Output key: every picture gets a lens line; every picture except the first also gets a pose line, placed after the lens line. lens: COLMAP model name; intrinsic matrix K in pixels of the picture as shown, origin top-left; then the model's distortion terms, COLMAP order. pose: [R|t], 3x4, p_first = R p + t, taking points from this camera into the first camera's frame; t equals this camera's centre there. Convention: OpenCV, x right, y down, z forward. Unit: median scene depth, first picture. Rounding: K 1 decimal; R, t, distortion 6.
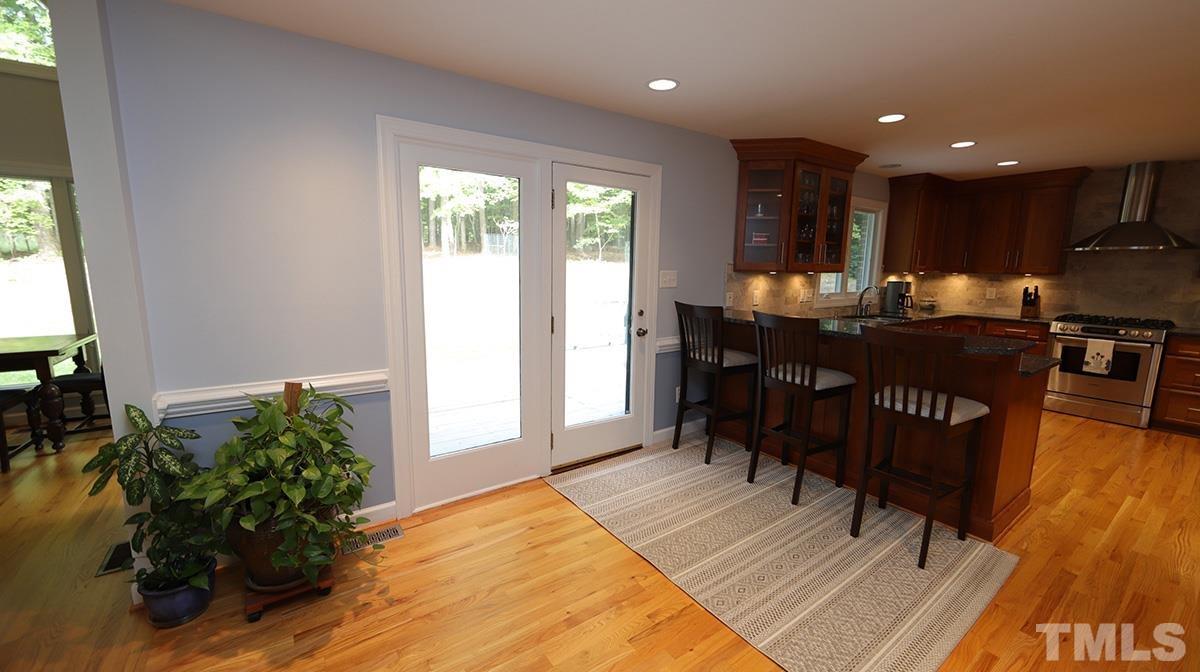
lens RADIAL K [[469.8, 0, 602.9], [0, 469.8, 334.9], [0, 0, 1]] dist [0.002501, -0.000053]
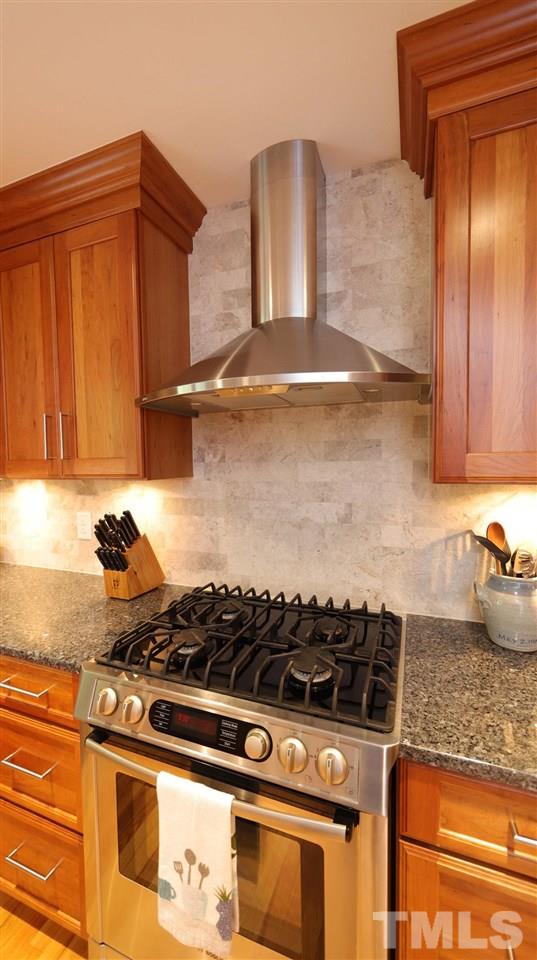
lens RADIAL K [[375.9, 0, 270.9], [0, 375.9, 476.5], [0, 0, 1]] dist [0.002501, -0.000053]
pose [[0.830139, -0.045646, 0.555684, 0.969074], [0.104179, 0.991789, -0.074165, -0.110487], [-0.547737, 0.119458, 0.828079, 0.797469]]
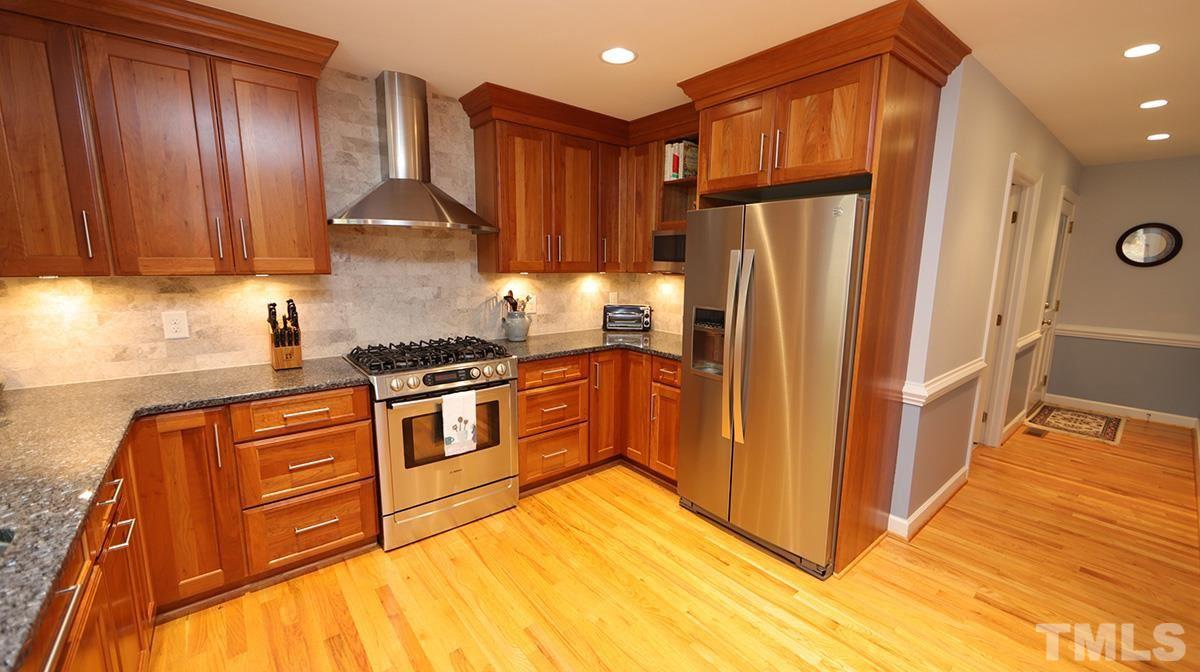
lens RADIAL K [[469.8, 0, 601.9], [0, 469.8, 336.6], [0, 0, 1]] dist [0.002501, -0.000053]
pose [[-0.070696, -0.172221, 0.982518, 0.508854], [0.135426, 0.974206, 0.180508, -0.125198], [-0.988262, 0.145820, -0.045549, 0.827067]]
